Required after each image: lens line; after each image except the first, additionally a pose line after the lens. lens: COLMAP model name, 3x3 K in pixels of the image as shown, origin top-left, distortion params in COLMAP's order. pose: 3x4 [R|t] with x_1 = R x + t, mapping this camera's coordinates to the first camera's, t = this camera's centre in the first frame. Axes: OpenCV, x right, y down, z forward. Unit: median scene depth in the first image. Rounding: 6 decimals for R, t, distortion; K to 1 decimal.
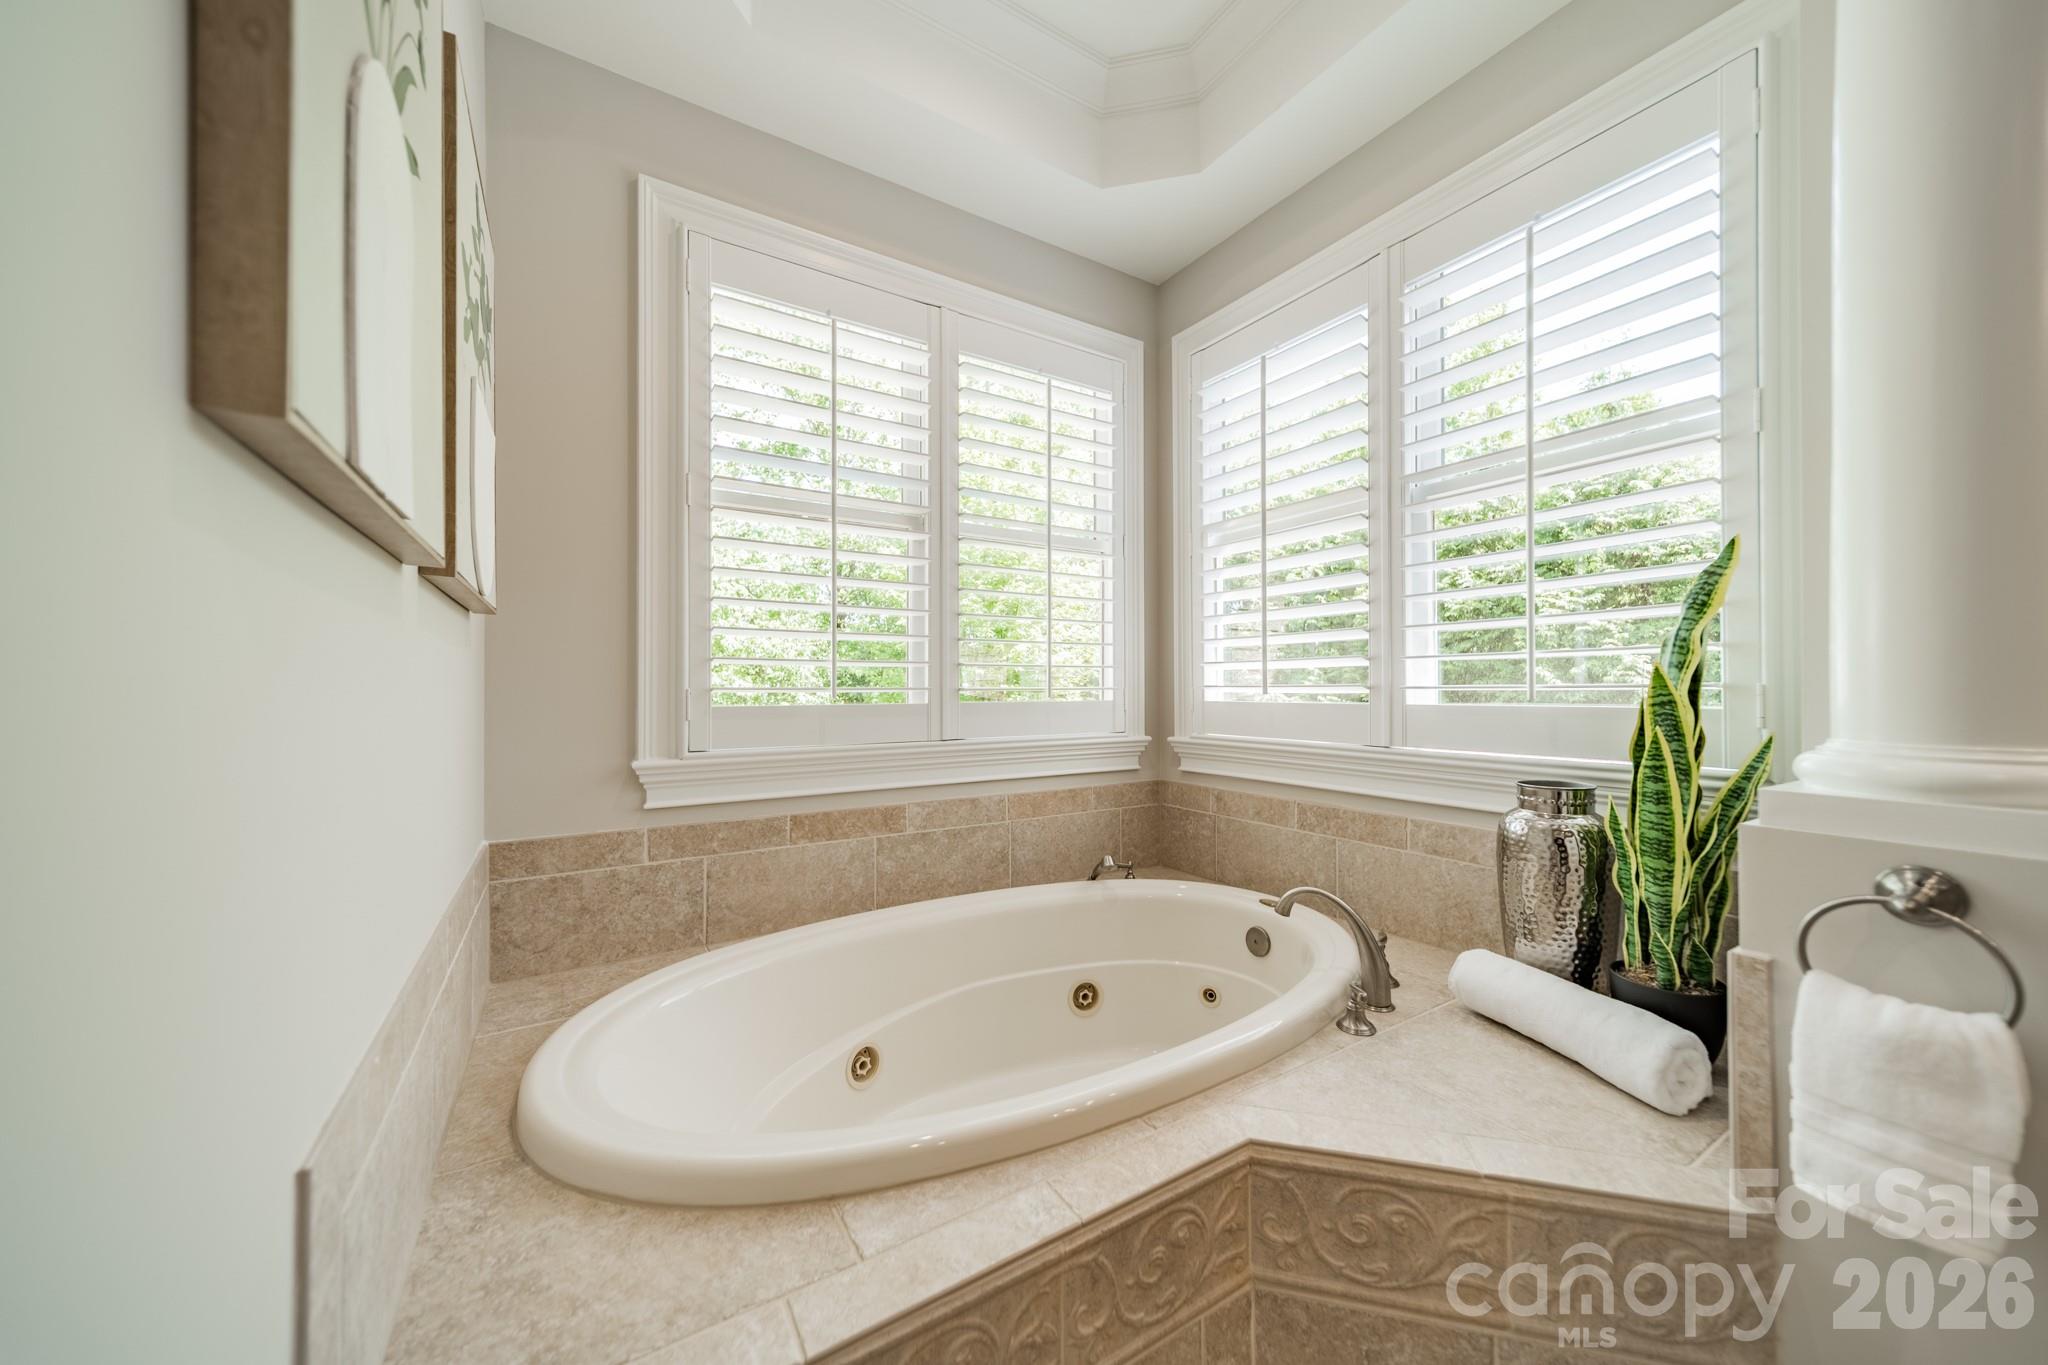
lens RADIAL K [[727.6, 0, 1023.3], [0, 727.6, 684.6], [0, 0, 1]] dist [0.012670, -0.000431]
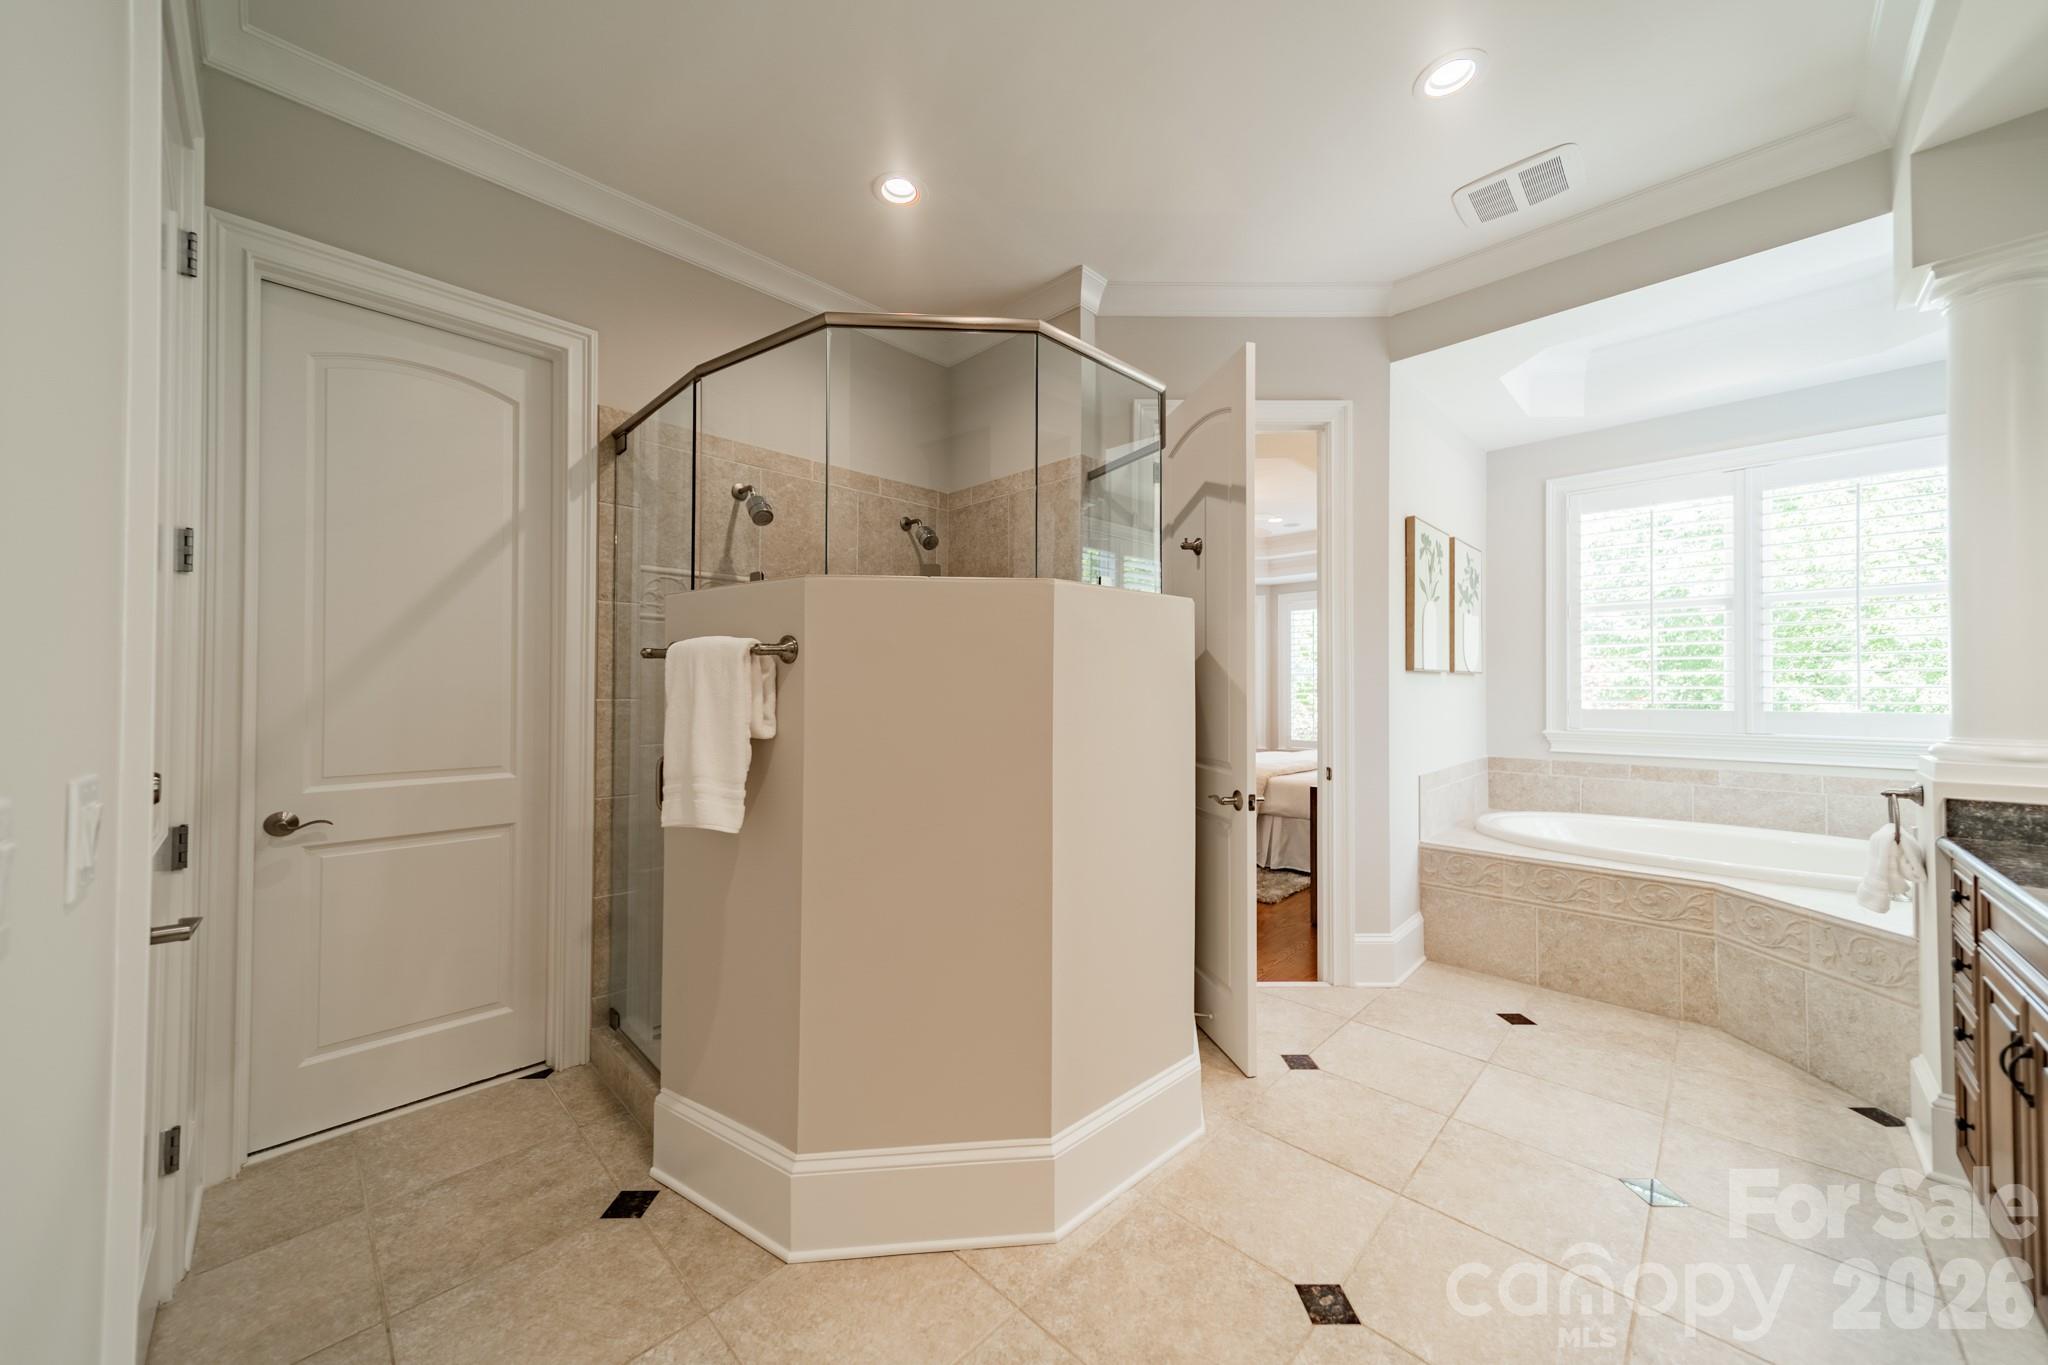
lens RADIAL K [[727.6, 0, 1030.7], [0, 727.6, 675.8], [0, 0, 1]] dist [0.012670, -0.000431]
pose [[0.244575, -0.012796, -0.969546, 1.202508], [0.002137, 0.999918, -0.012658, -0.039210], [0.969628, 0.001024, 0.244582, -1.053273]]
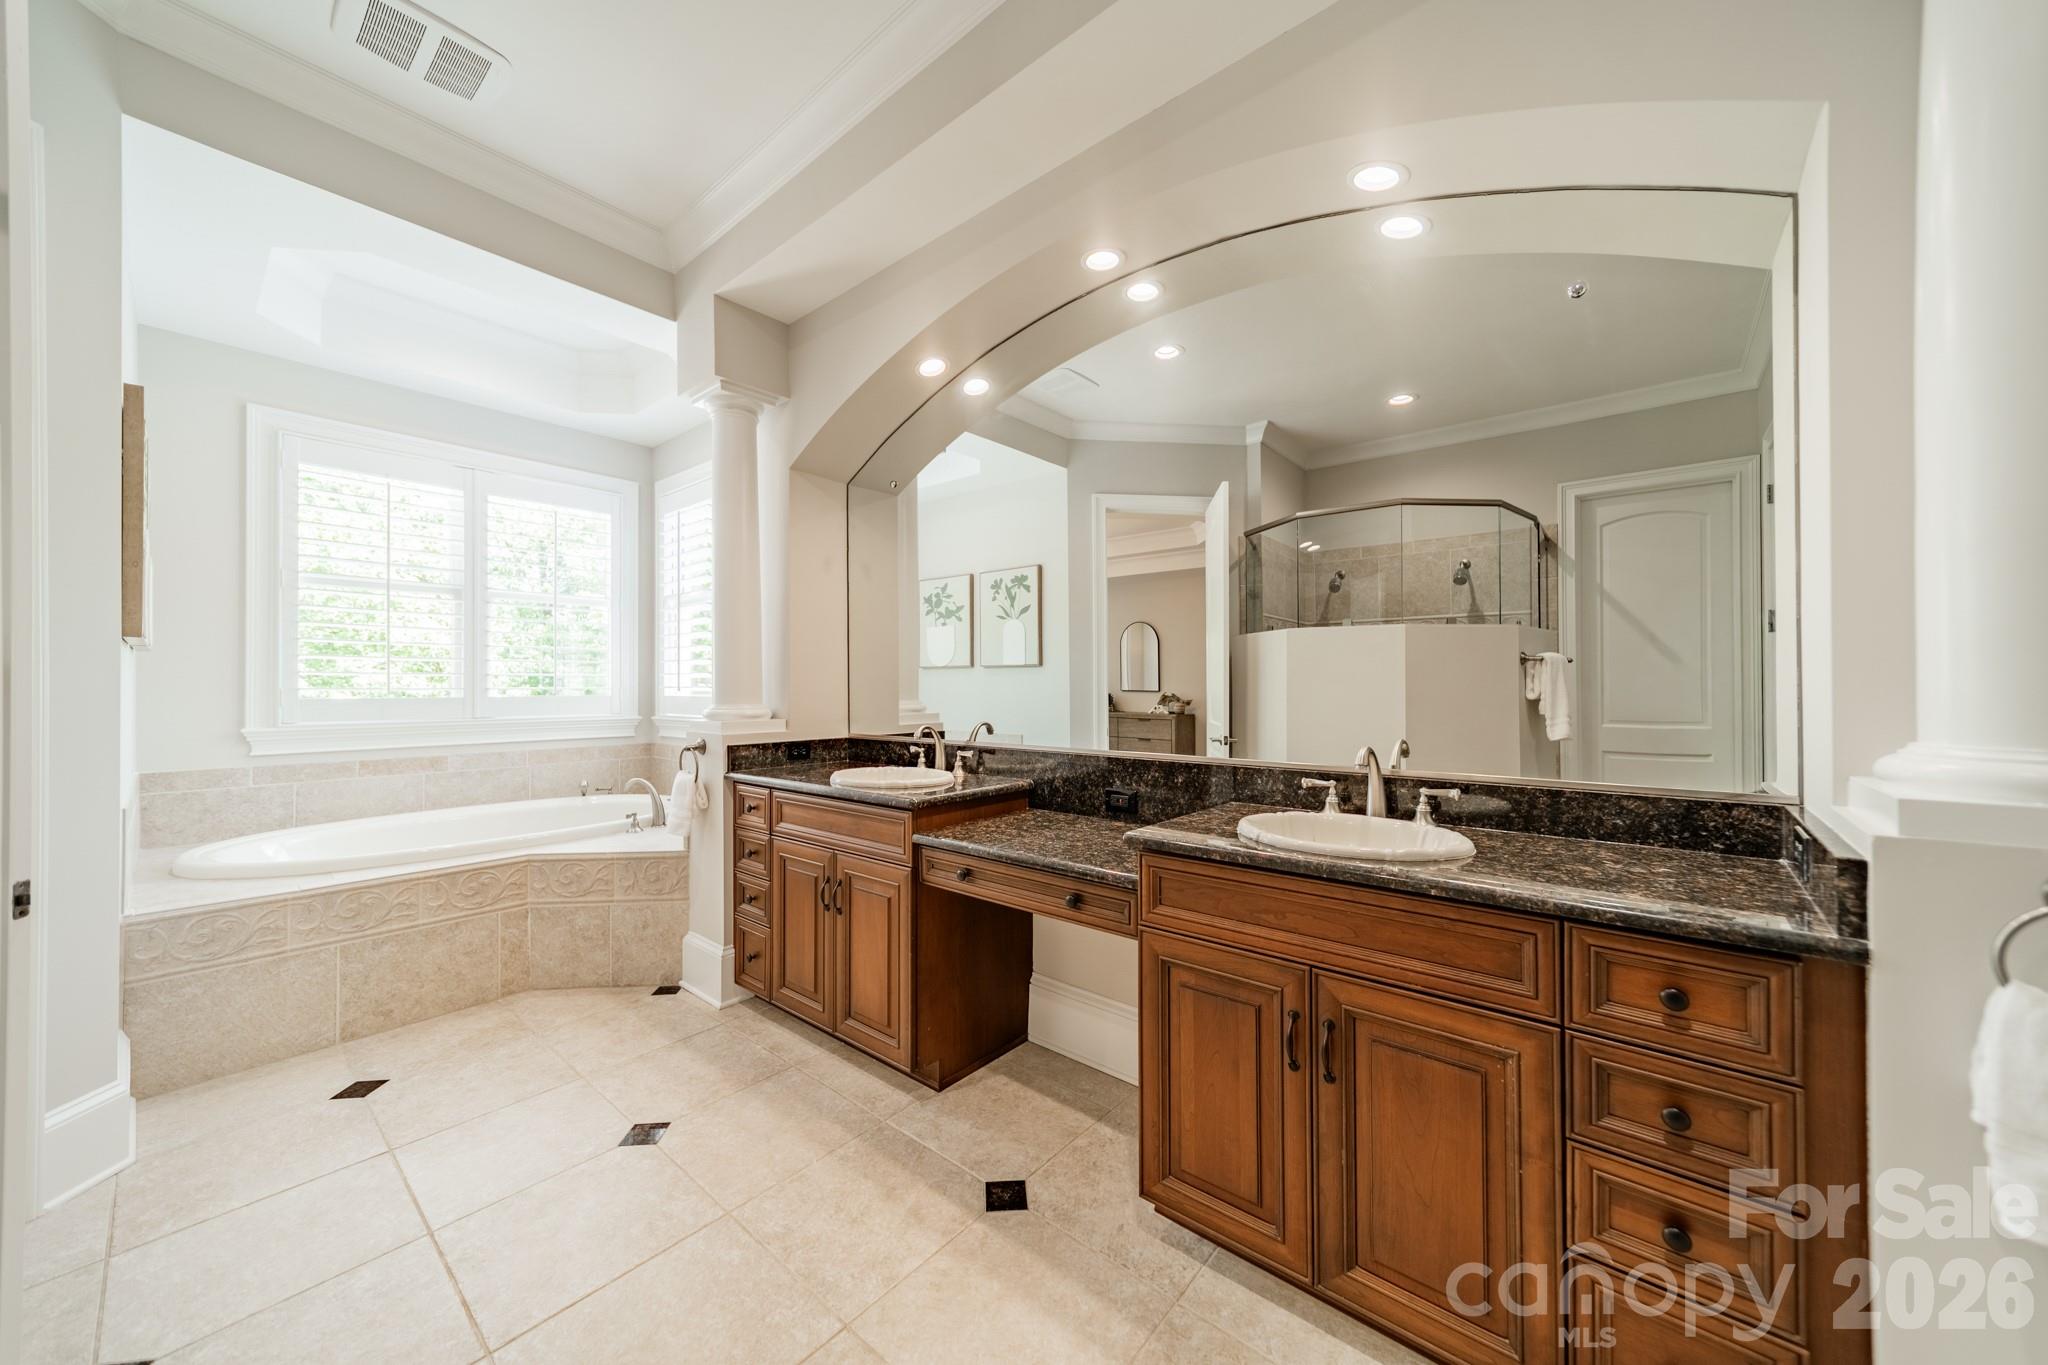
lens RADIAL K [[727.6, 0, 1022.1], [0, 727.6, 683.4], [0, 0, 1]] dist [0.012670, -0.000431]
pose [[0.953674, 0.002195, 0.300833, 0.668121], [-0.002260, 0.999997, -0.000129, -0.009973], [-0.300832, -0.000557, 0.953677, -1.165667]]
